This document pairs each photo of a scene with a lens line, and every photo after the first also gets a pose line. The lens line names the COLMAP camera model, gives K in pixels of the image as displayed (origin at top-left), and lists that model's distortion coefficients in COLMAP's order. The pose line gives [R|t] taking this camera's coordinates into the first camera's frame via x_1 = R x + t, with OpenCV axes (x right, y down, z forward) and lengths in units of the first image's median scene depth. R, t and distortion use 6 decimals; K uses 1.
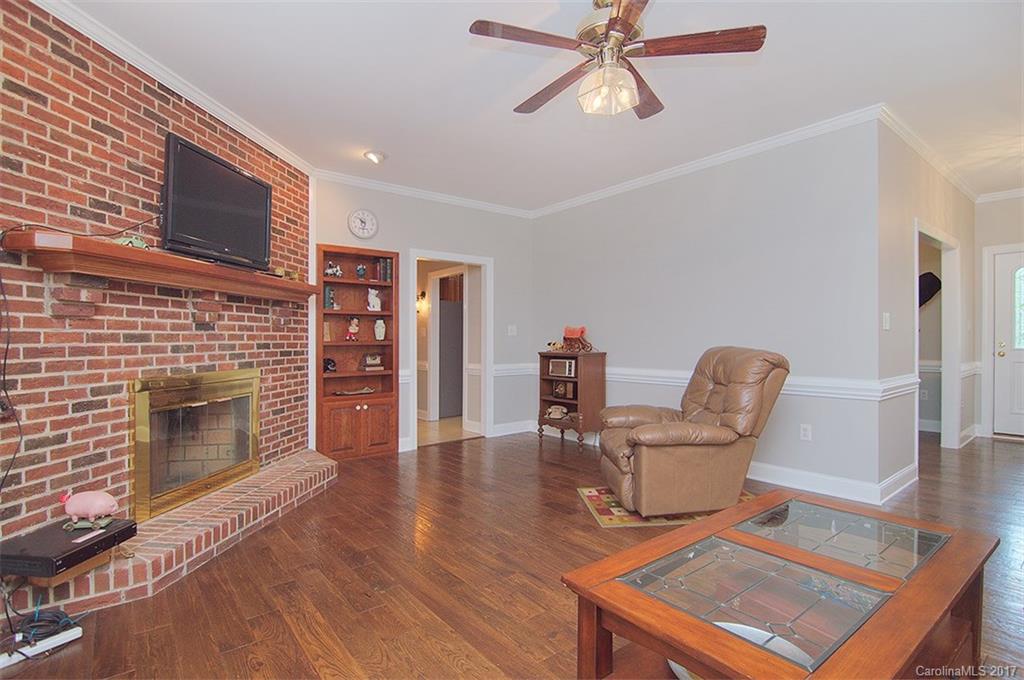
lens RADIAL K [[506.0, 0, 508.6], [0, 506.0, 337.6], [0, 0, 1]] dist [0.001699, -0.000813]
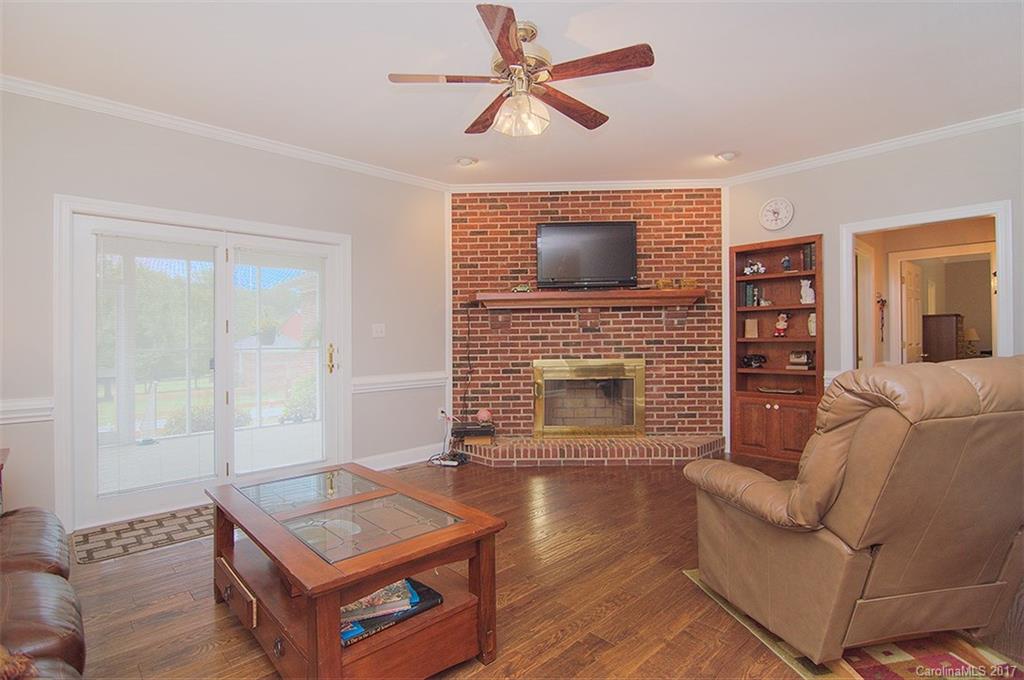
lens RADIAL K [[506.0, 0, 513.2], [0, 506.0, 332.3], [0, 0, 1]] dist [0.001699, -0.000813]
pose [[0.097239, -0.012031, -0.995188, 0.864335], [0.016206, 0.999814, -0.010503, -0.001338], [0.995129, -0.015106, 0.097416, 0.581885]]
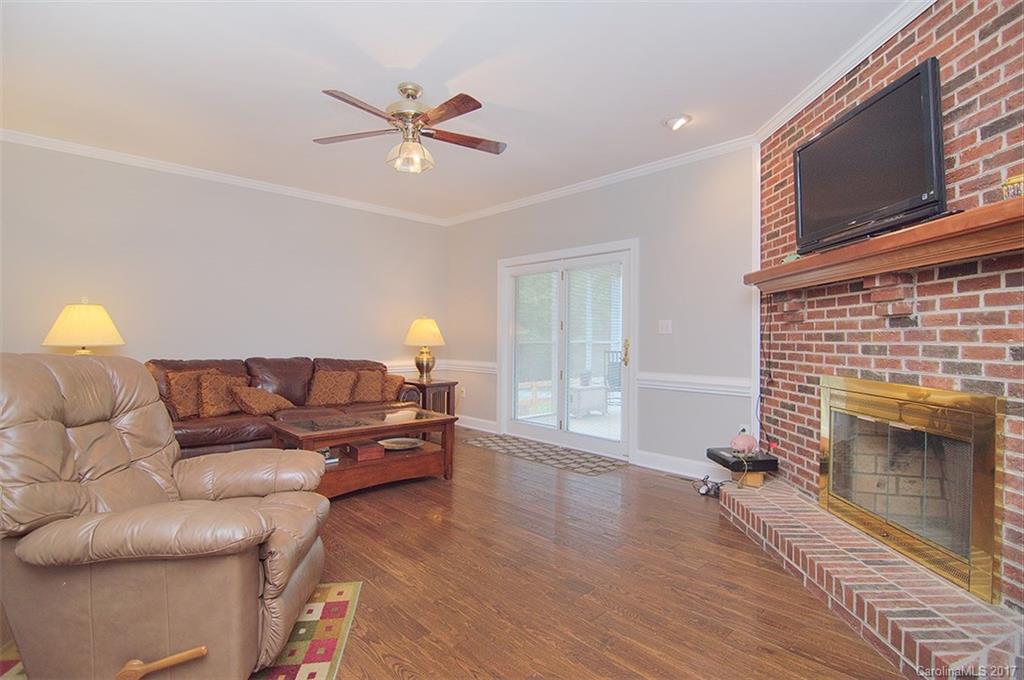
lens RADIAL K [[506.0, 0, 498.4], [0, 506.0, 320.6], [0, 0, 1]] dist [0.001699, -0.000813]
pose [[-0.997393, -0.008575, -0.071647, 0.034646], [-0.006116, 0.999387, -0.034468, 0.005484], [0.071898, -0.033940, -0.996834, 1.601768]]
